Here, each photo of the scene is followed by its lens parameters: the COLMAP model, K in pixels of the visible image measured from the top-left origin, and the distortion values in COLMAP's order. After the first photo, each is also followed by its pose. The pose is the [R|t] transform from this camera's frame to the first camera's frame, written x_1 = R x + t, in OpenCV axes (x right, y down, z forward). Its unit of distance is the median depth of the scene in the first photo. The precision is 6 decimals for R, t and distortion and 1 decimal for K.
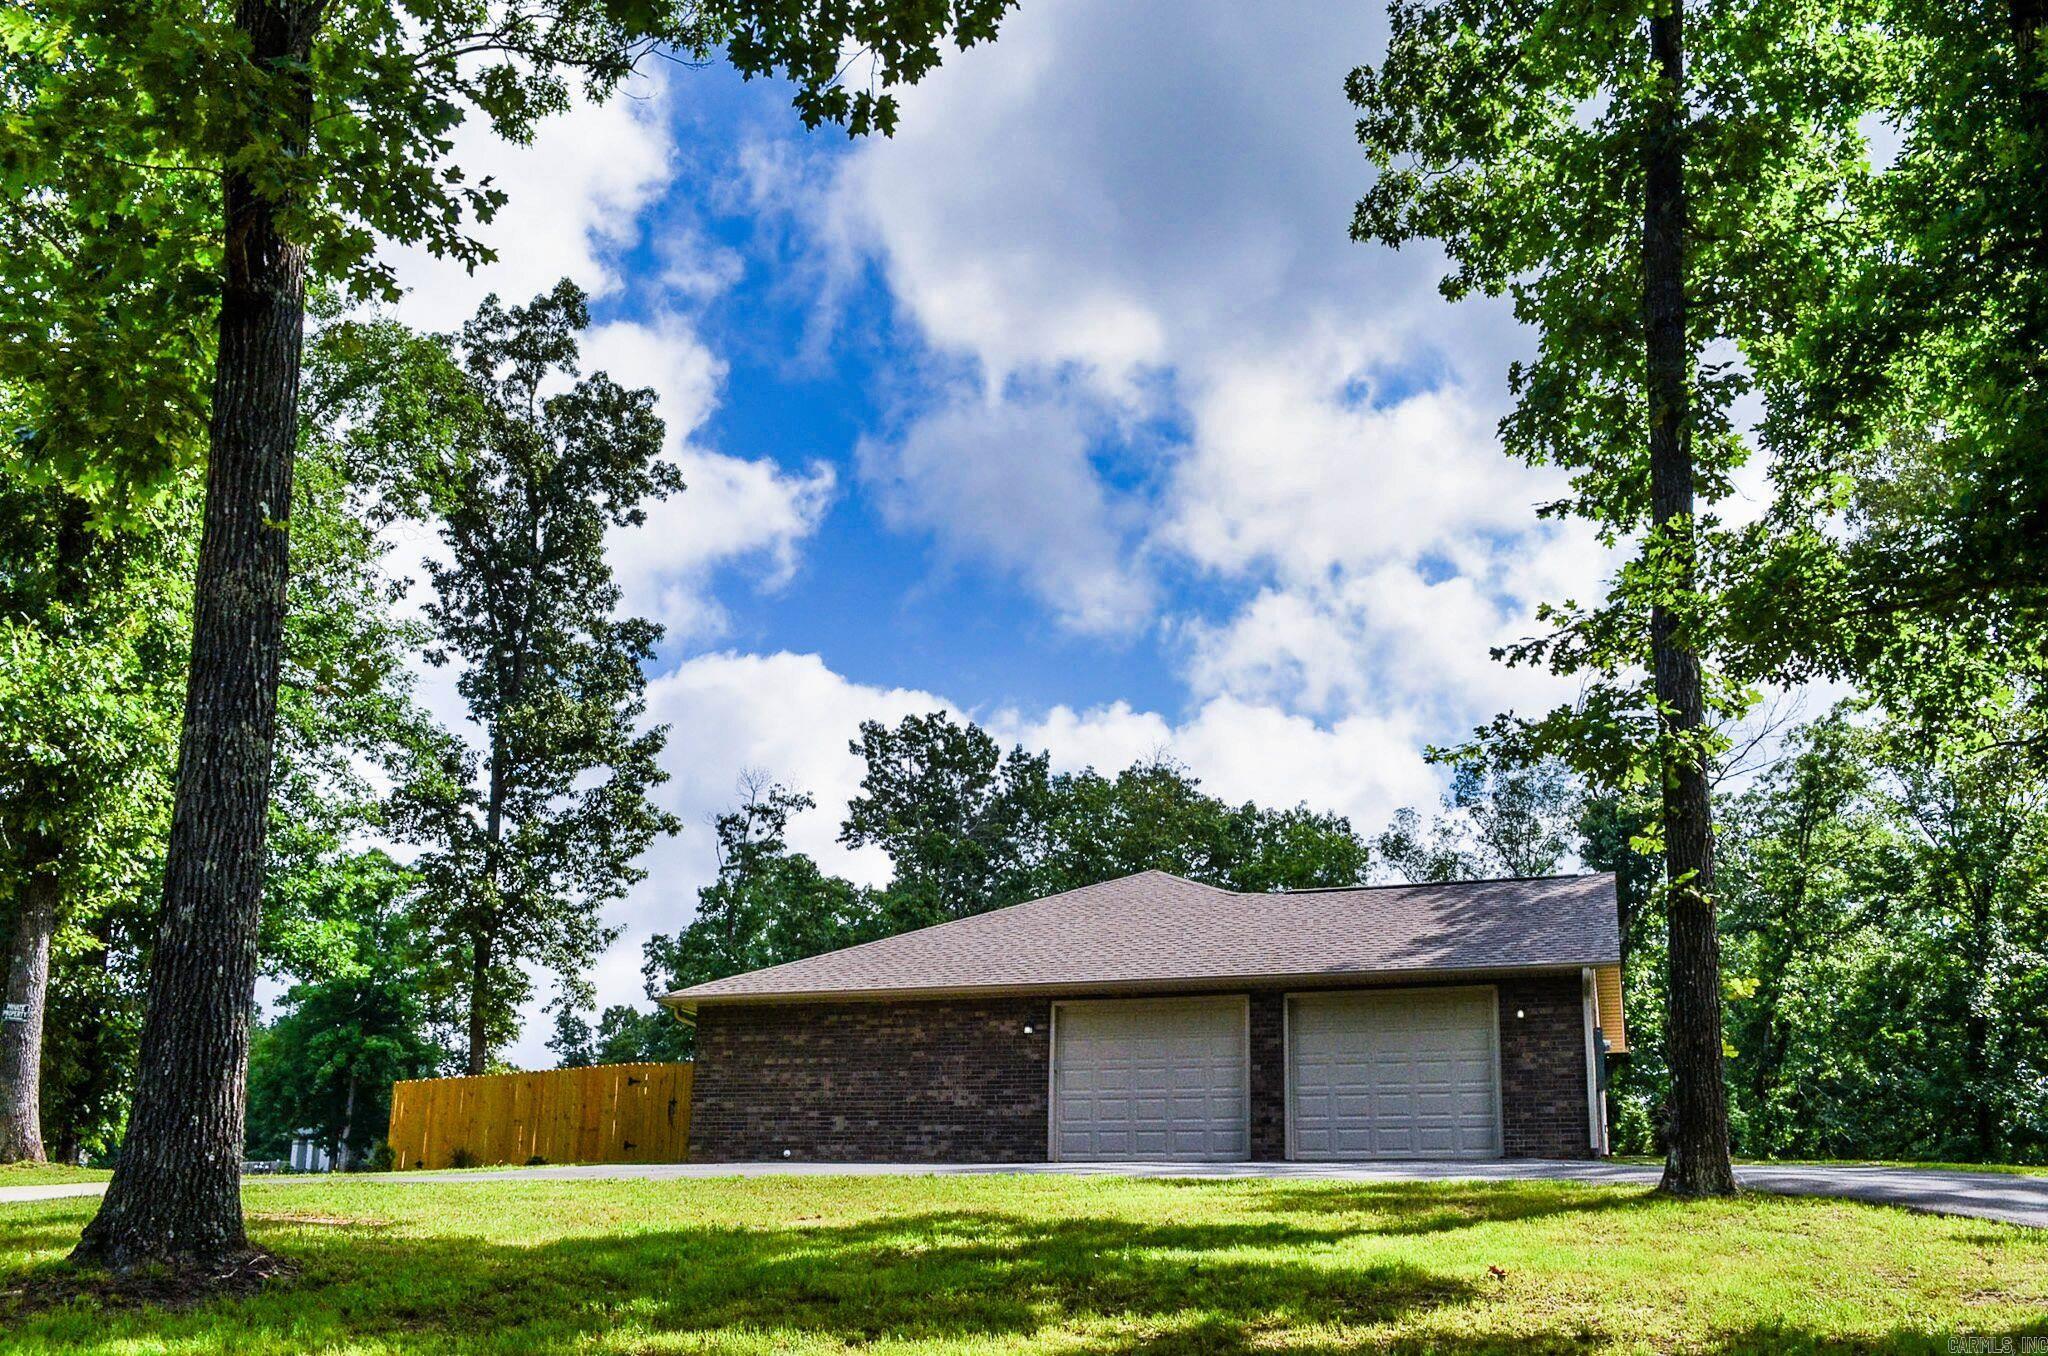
lens RADIAL K [[1738.1, 0, 1029.4], [0, 1738.1, 795.0], [0, 0, 1]] dist [-0.104319, 0.002737]
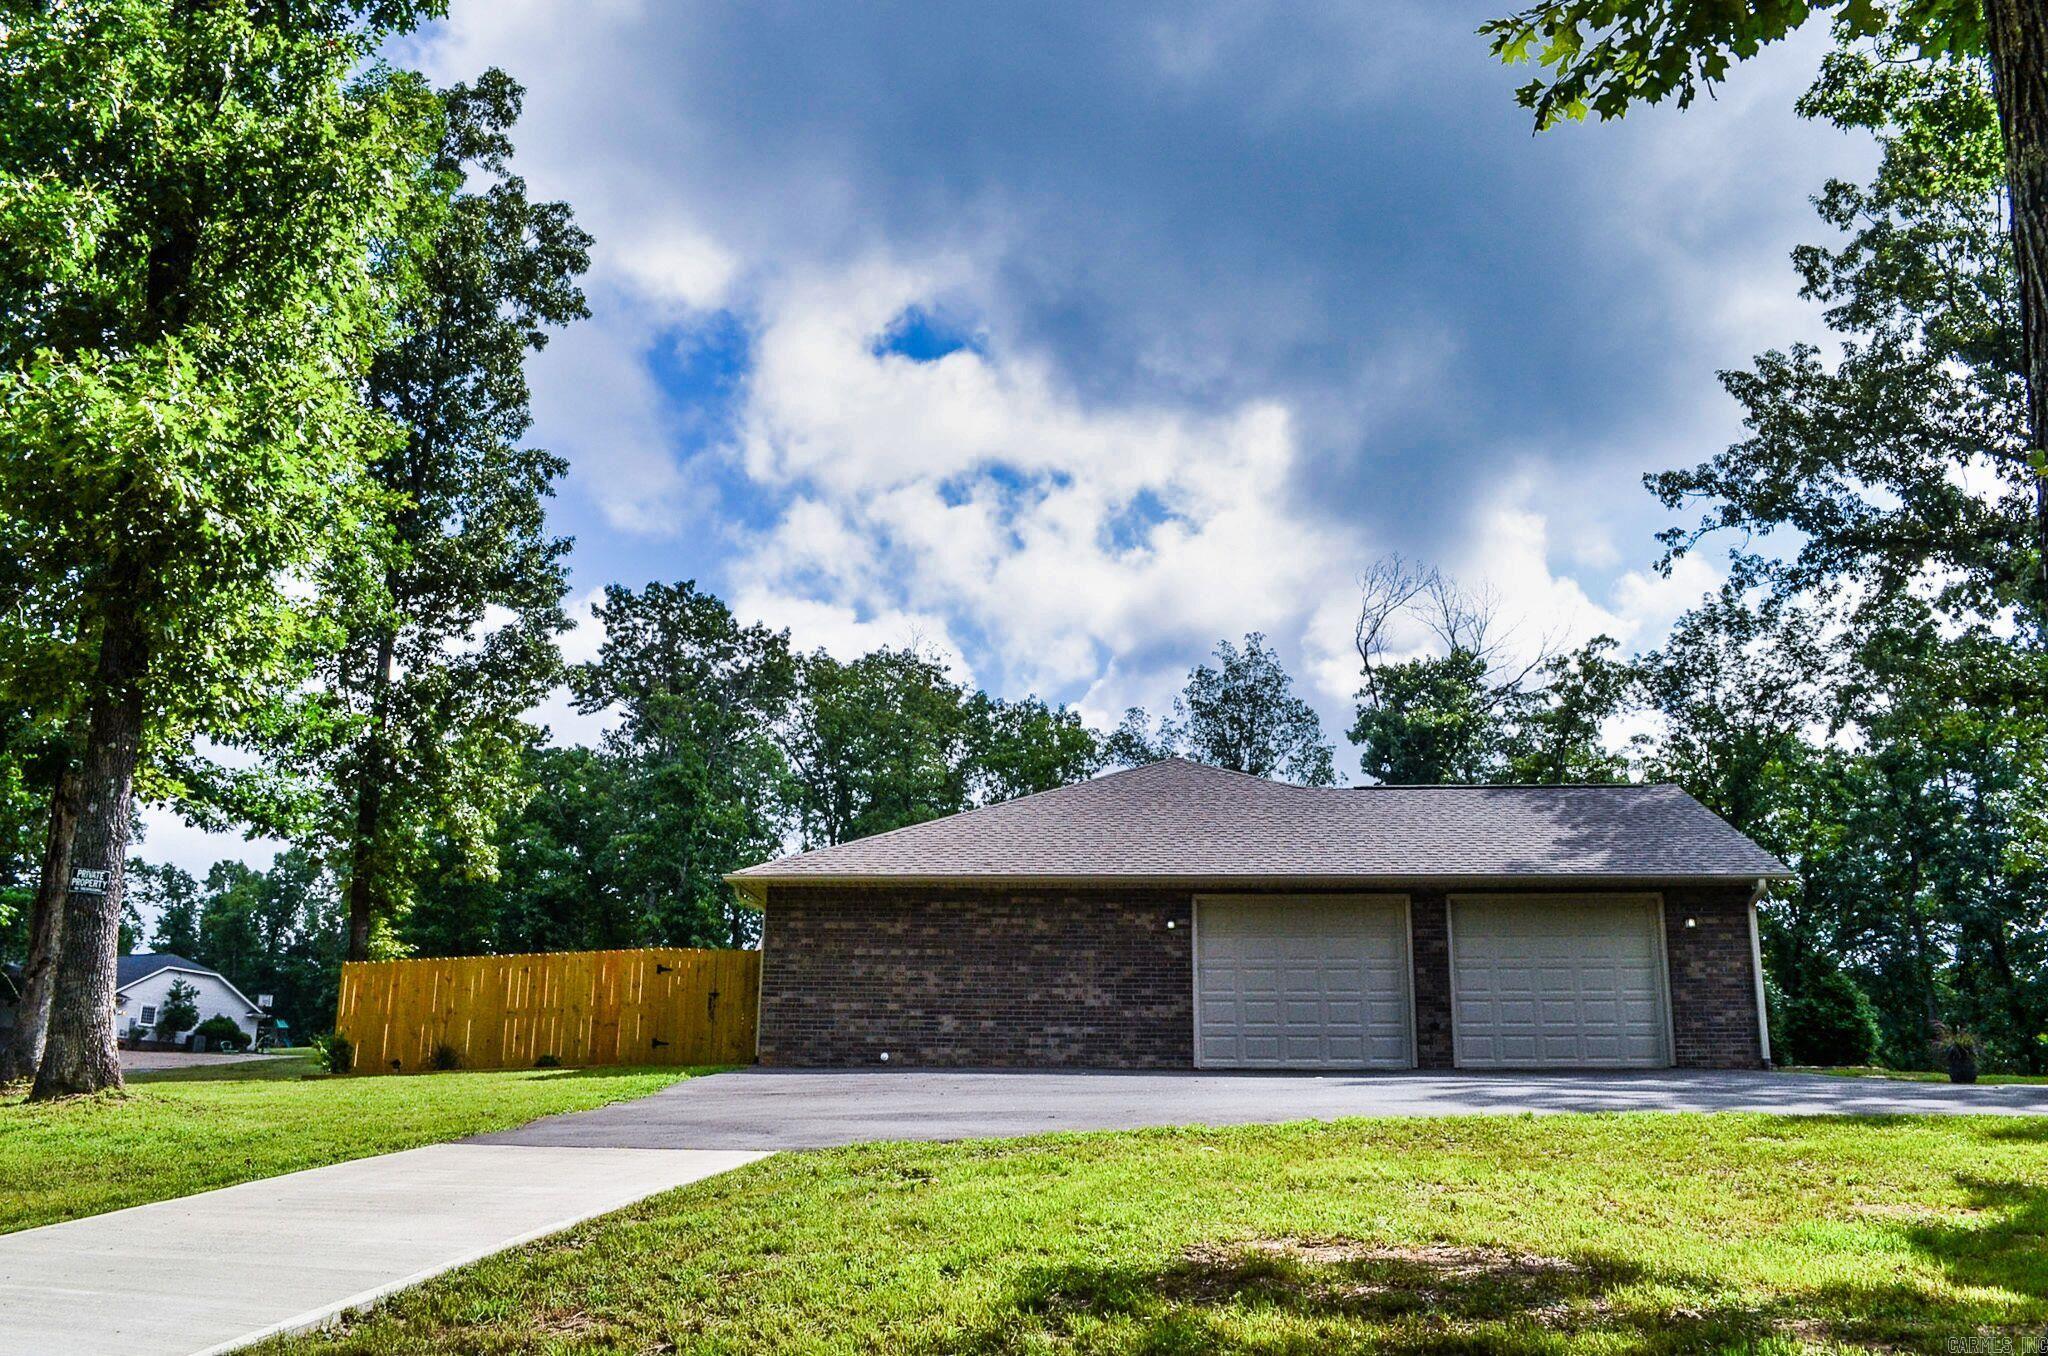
lens RADIAL K [[1610.5, 0, 1024.0], [0, 1610.5, 678.0], [0, 0, 1]] dist [-0.089755, -0.002630]
pose [[0.964345, 0.064920, 0.256564, -0.293258], [-0.063903, 0.997880, -0.012307, 0.018720], [-0.256819, -0.004527, 0.966449, 0.184798]]
